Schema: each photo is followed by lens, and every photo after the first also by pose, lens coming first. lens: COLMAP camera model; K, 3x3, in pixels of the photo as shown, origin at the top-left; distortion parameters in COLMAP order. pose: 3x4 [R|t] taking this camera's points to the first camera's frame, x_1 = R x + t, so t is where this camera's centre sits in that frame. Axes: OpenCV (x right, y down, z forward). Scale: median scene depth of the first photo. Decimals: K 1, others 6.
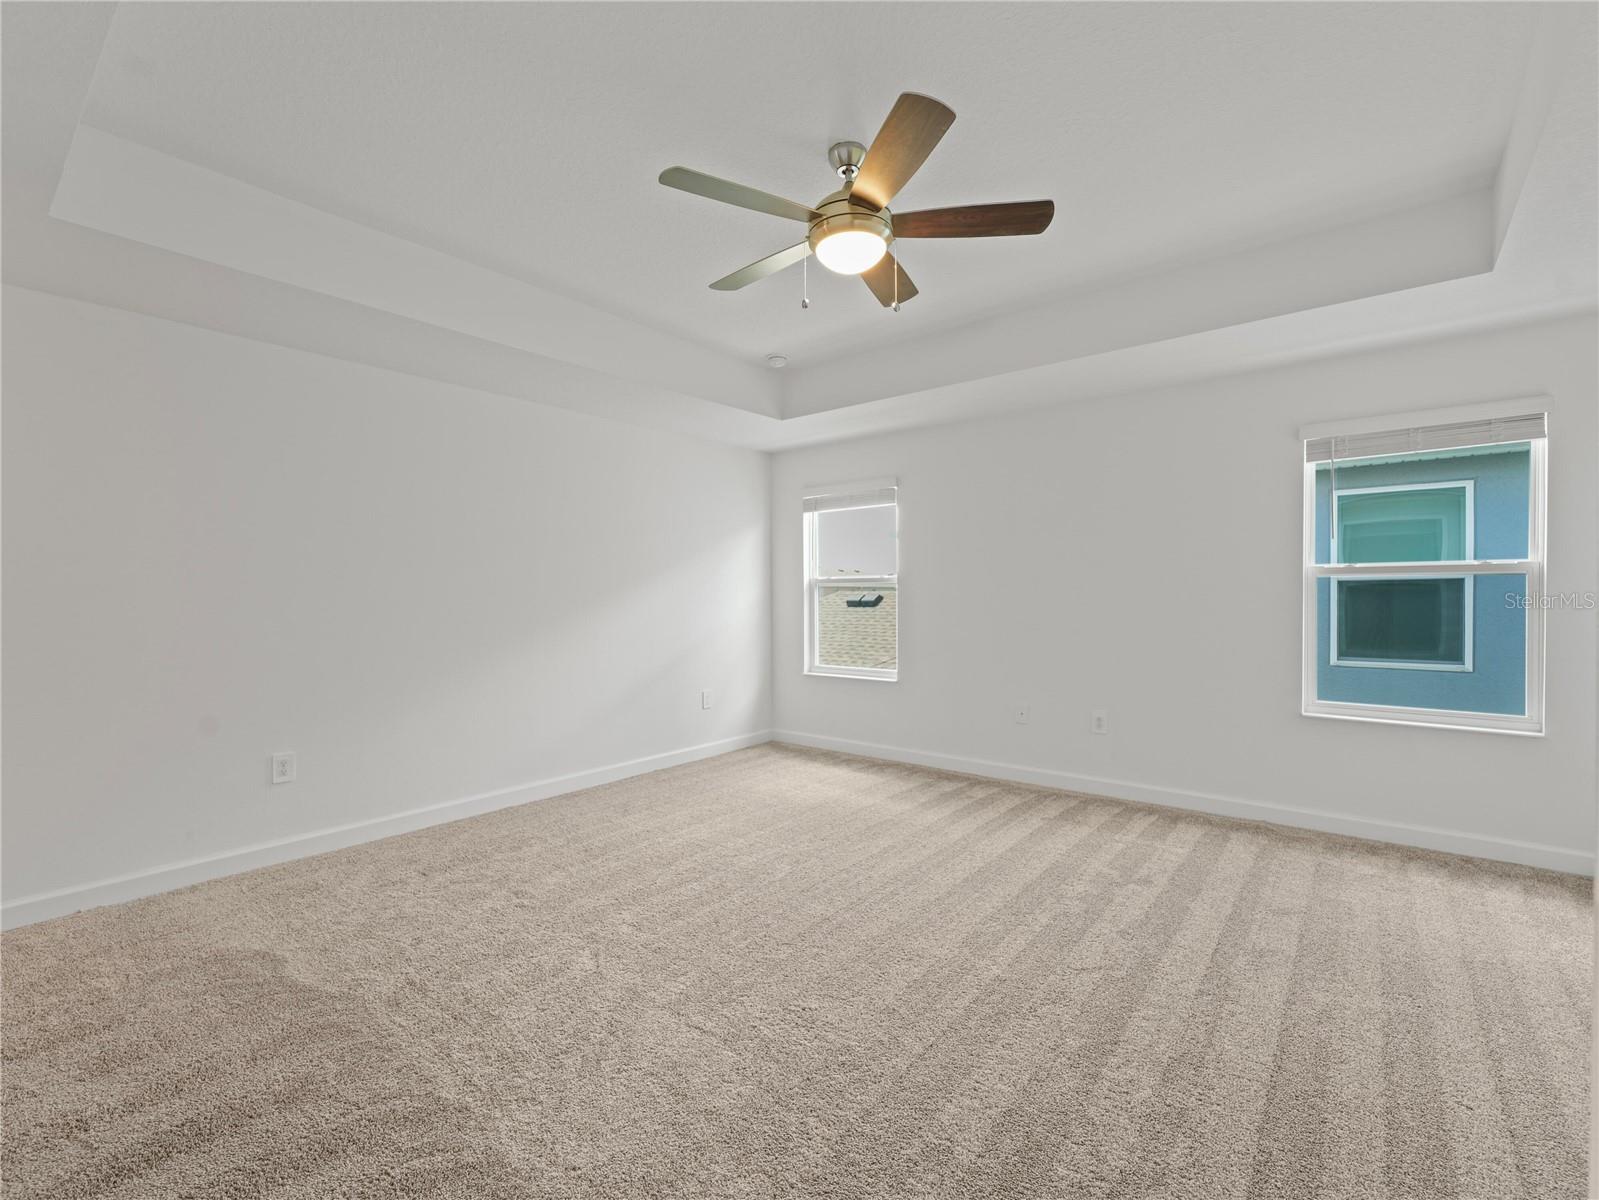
lens RADIAL K [[752.9, 0, 801.7], [0, 752.9, 608.2], [0, 0, 1]] dist [0.000469, 0.000361]
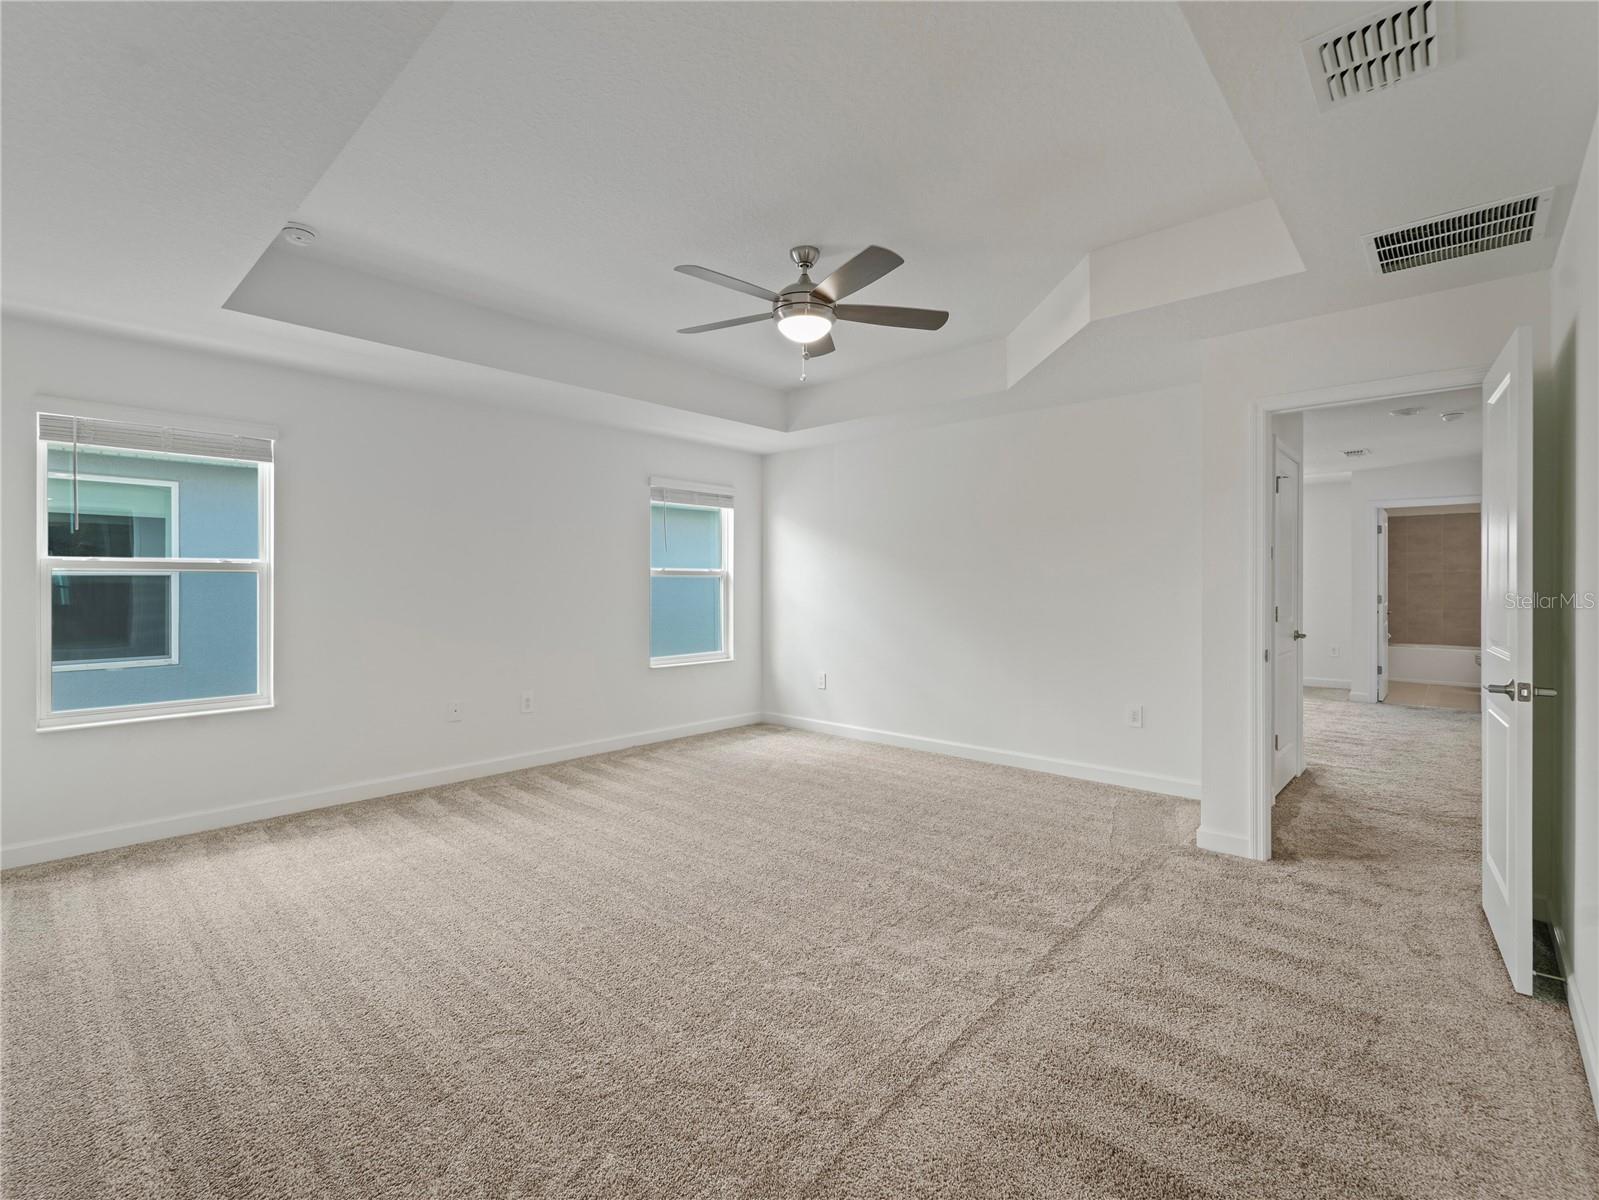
lens RADIAL K [[721.7, 0, 795.0], [0, 721.7, 582.7], [0, 0, 1]] dist [-0.001852, -0.000228]
pose [[0.038133, 0.008095, 0.999240, -0.134910], [0.021320, 0.999733, -0.008913, -0.001557], [-0.999045, 0.021643, 0.037950, 0.114631]]
